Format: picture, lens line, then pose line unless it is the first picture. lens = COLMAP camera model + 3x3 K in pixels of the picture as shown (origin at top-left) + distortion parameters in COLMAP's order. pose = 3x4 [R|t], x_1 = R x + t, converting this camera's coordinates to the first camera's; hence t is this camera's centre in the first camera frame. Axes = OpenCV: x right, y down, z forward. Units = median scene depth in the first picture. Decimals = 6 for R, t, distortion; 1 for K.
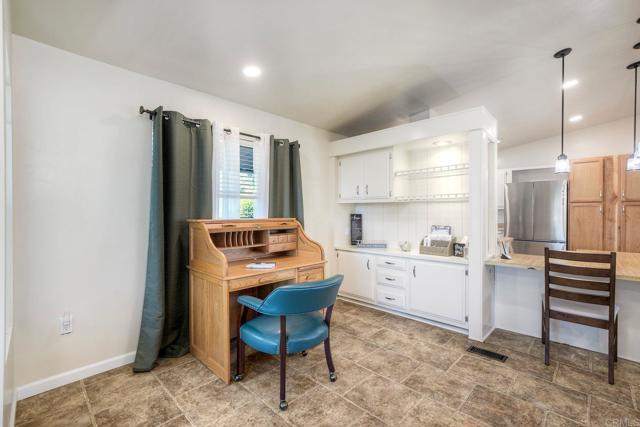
lens RADIAL K [[281.9, 0, 317.9], [0, 281.9, 212.5], [0, 0, 1]] dist [0.001660, 0.000131]
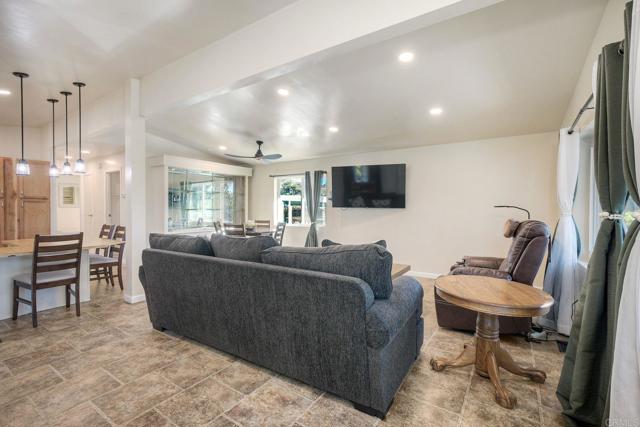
lens RADIAL K [[287.5, 0, 321.5], [0, 287.5, 212.1], [0, 0, 1]] dist [0.002089, 0.001116]
pose [[-0.187188, -0.018136, 0.982157, -0.559085], [0.002181, 0.999819, 0.018878, -0.001411], [-0.982322, 0.005676, -0.187115, -0.023043]]
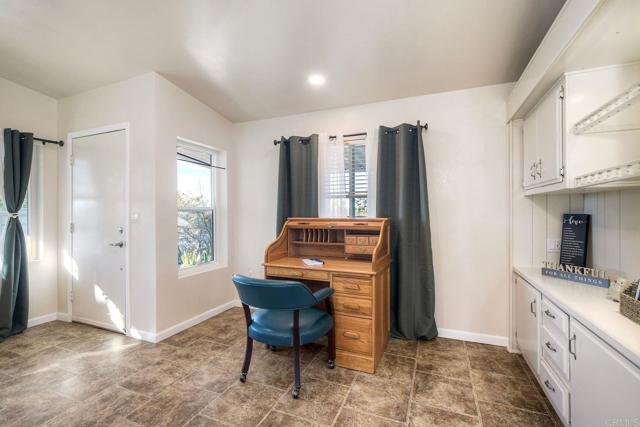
lens RADIAL K [[281.9, 0, 317.9], [0, 281.9, 212.5], [0, 0, 1]] dist [0.001660, 0.000131]
pose [[0.381361, 0.001032, -0.924426, 0.669251], [0.003754, 0.999989, 0.002665, -0.000371], [0.924418, -0.004486, 0.381353, 0.526304]]
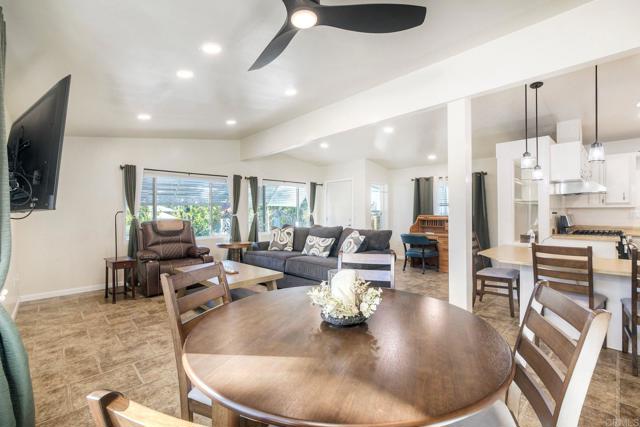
lens RADIAL K [[281.1, 0, 320.0], [0, 281.1, 213.5], [0, 0, 1]] dist [-0.035803, 0.000111]
pose [[-0.025025, -0.009218, -0.999644, 2.055995], [0.001285, 0.999956, -0.009253, 0.030942], [0.999686, -0.001516, -0.025012, 0.041498]]
